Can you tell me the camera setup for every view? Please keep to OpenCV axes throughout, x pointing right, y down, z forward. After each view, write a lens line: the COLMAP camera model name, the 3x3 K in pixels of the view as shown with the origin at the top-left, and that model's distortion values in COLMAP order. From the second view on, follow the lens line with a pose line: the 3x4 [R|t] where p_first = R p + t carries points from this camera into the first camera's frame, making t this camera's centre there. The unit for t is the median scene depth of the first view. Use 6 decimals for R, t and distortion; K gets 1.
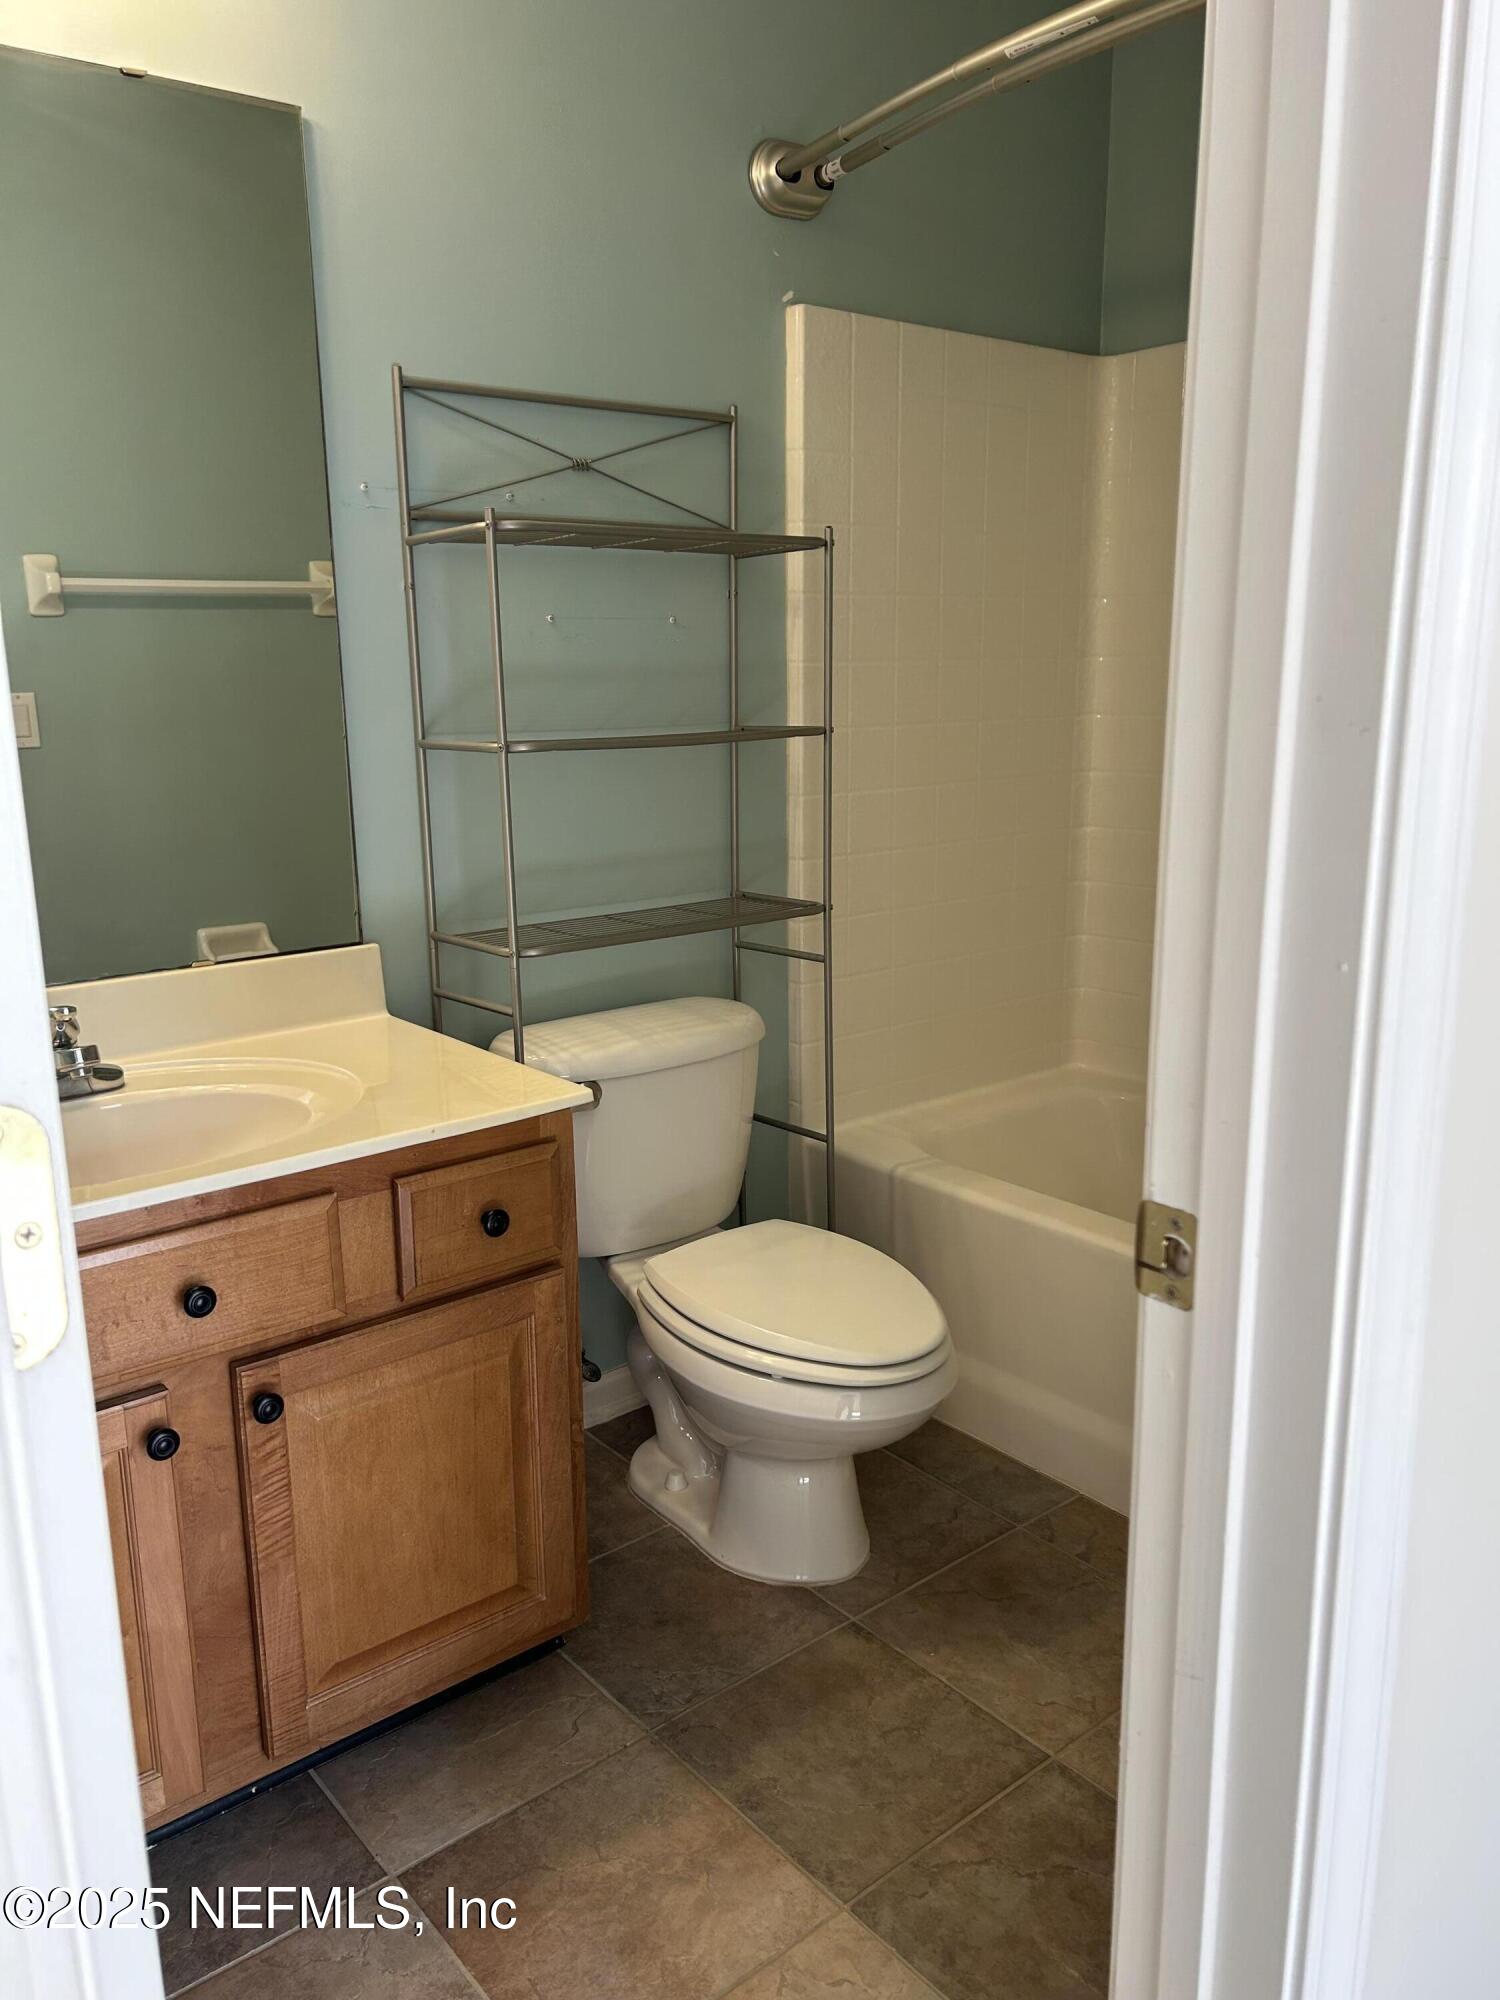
lens RADIAL K [[1493.3, 0, 745.2], [0, 1493.3, 1014.9], [0, 0, 1]] dist [0.089529, -0.101060]
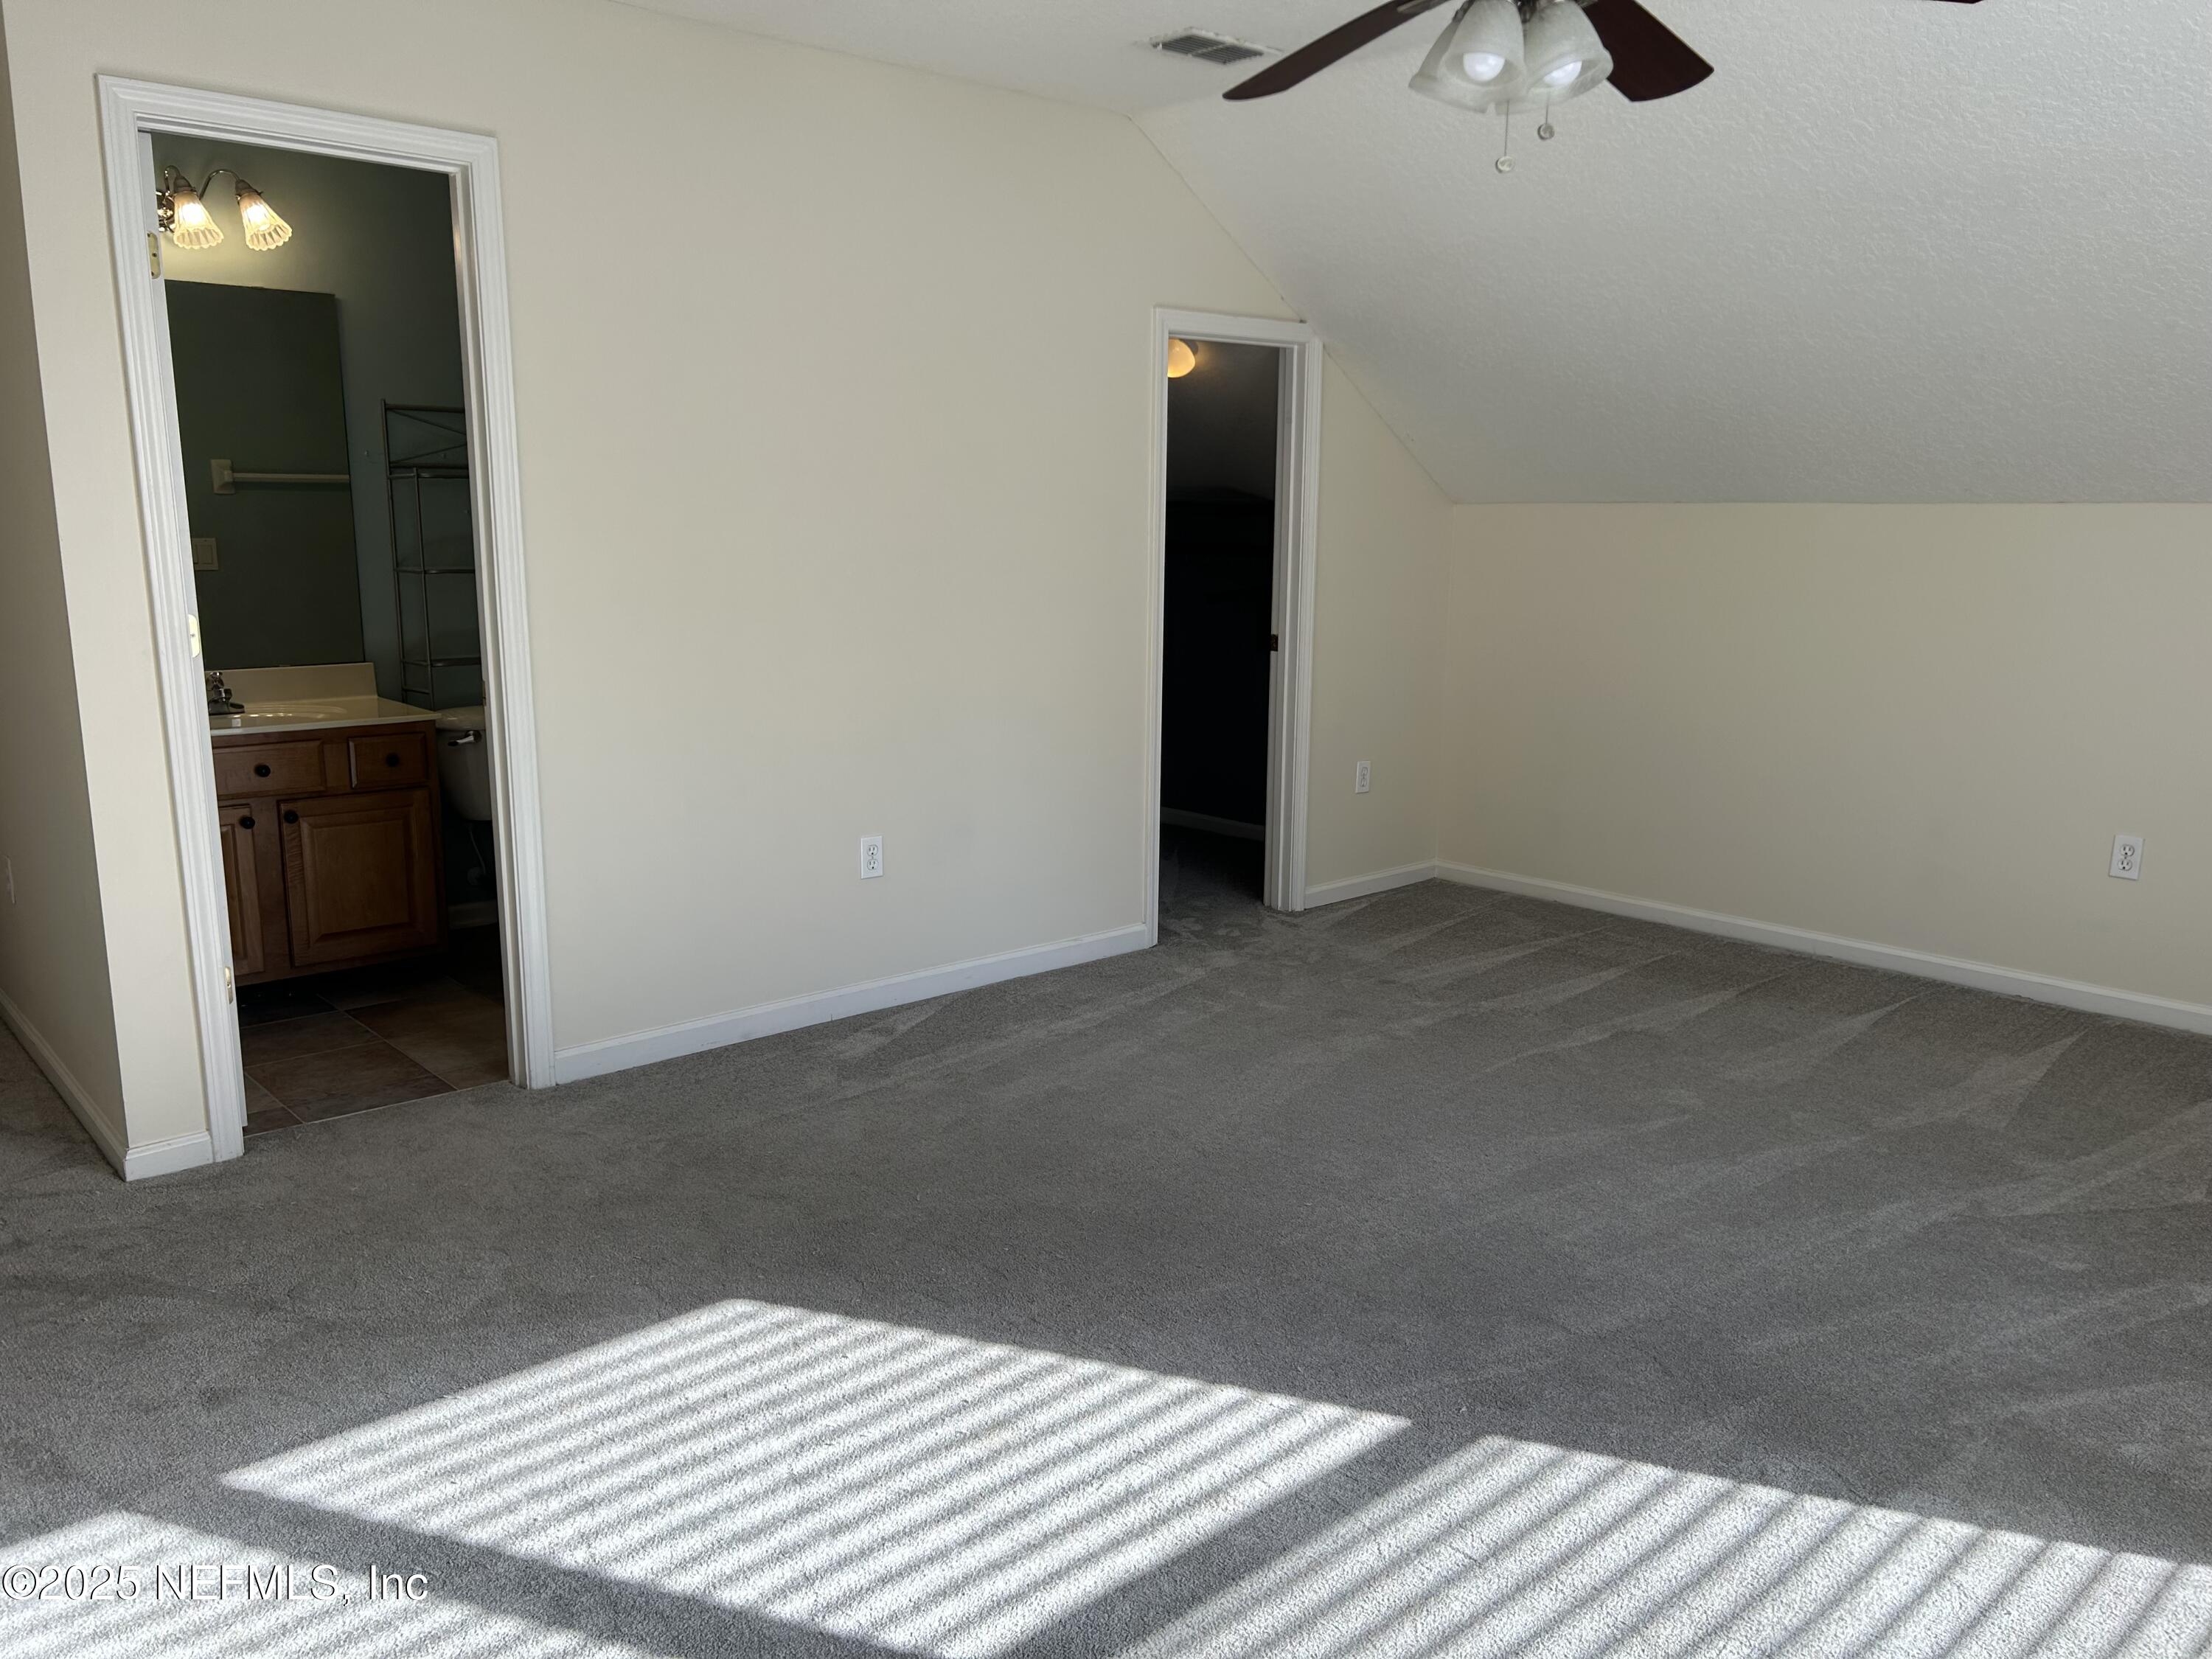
lens RADIAL K [[1651.6, 0, 1101.6], [0, 1651.6, 844.6], [0, 0, 1]] dist [0.089529, -0.101060]
pose [[0.998934, 0.016559, 0.043091, 0.901715], [-0.015195, 0.999379, -0.031798, 0.352718], [-0.043590, 0.031109, 0.998565, -1.838777]]
